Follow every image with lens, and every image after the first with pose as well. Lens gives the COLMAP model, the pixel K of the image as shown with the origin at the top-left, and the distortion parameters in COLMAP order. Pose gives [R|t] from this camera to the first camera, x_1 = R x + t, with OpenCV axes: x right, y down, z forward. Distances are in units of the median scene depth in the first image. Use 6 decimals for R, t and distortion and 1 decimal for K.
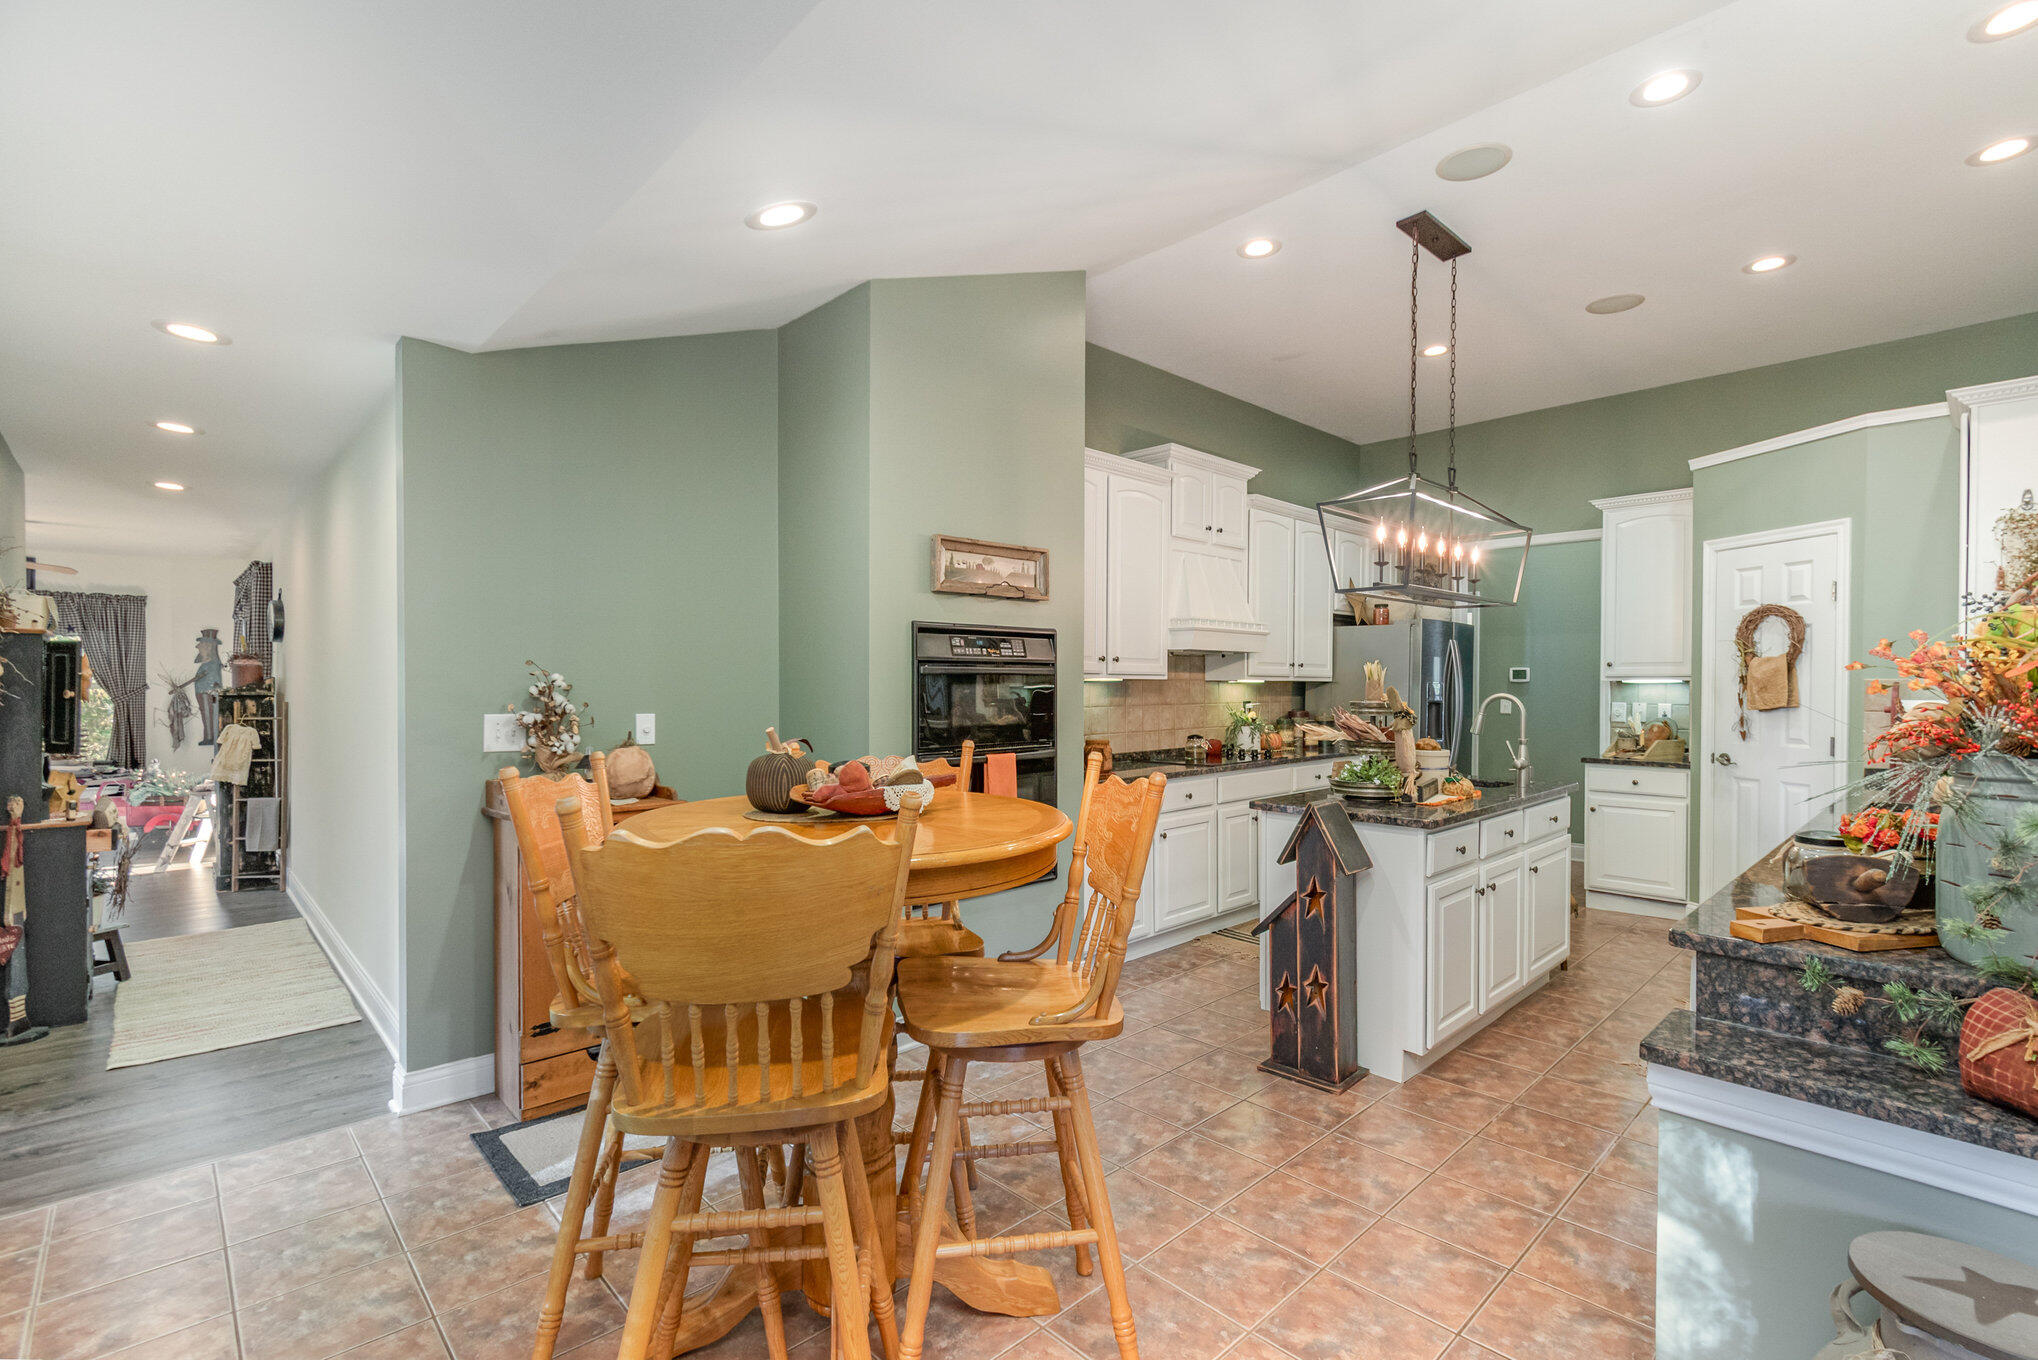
lens RADIAL K [[905.7, 0, 1038.1], [0, 905.7, 691.2], [0, 0, 1]] dist [0.001685, -0.000236]
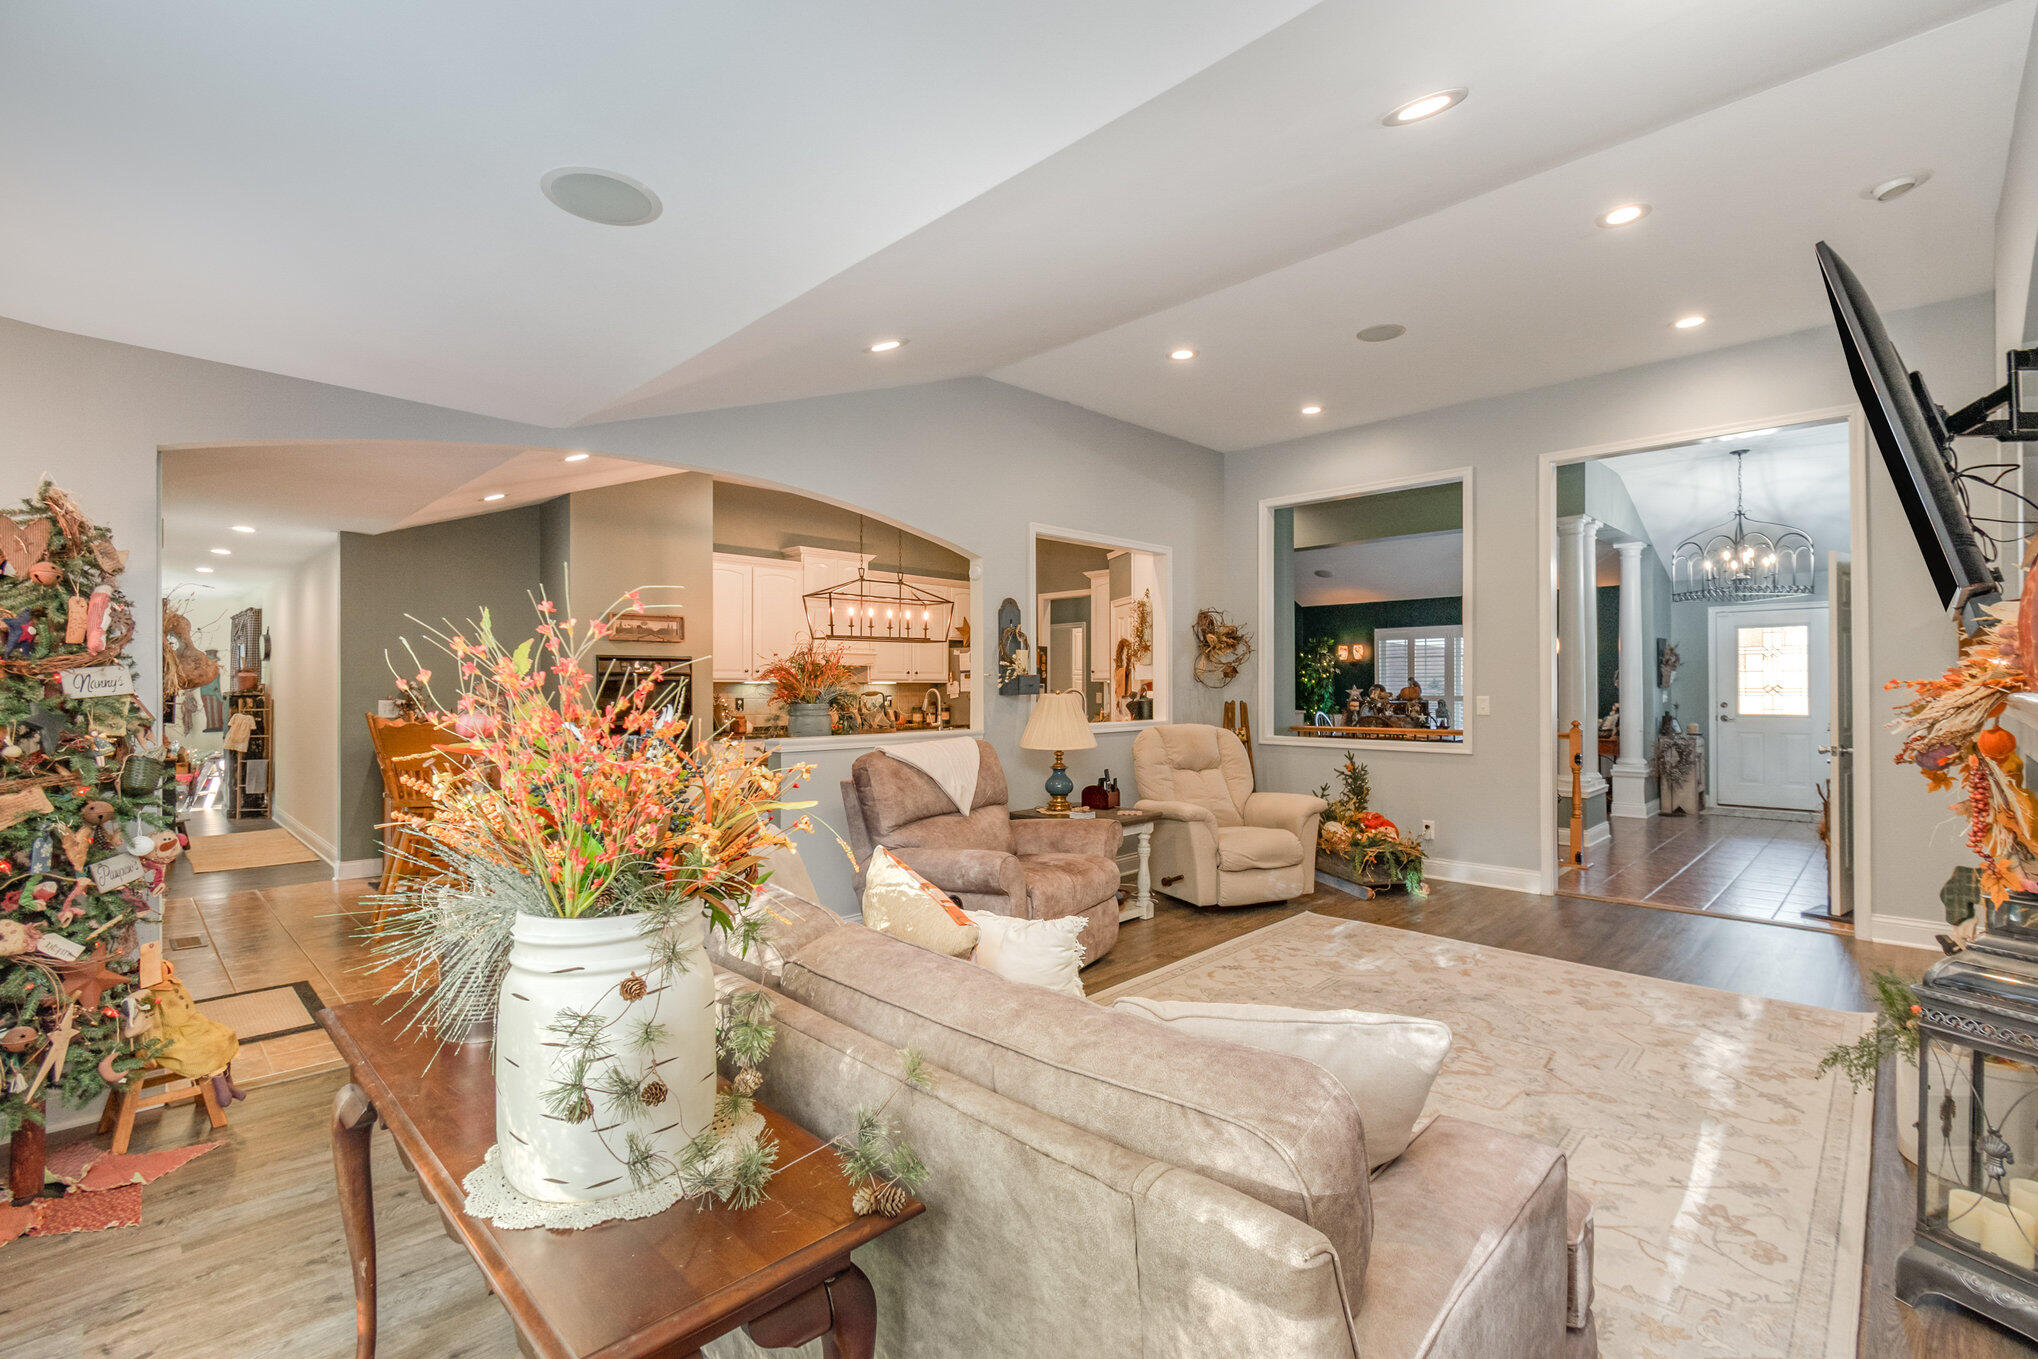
lens RADIAL K [[905.7, 0, 1032.3], [0, 905.7, 679.2], [0, 0, 1]] dist [0.001685, -0.000236]
pose [[0.999728, -0.004276, 0.022923, 0.543416], [0.004672, 0.999840, -0.017251, 0.012019], [-0.022845, 0.017354, 0.999588, -0.724246]]
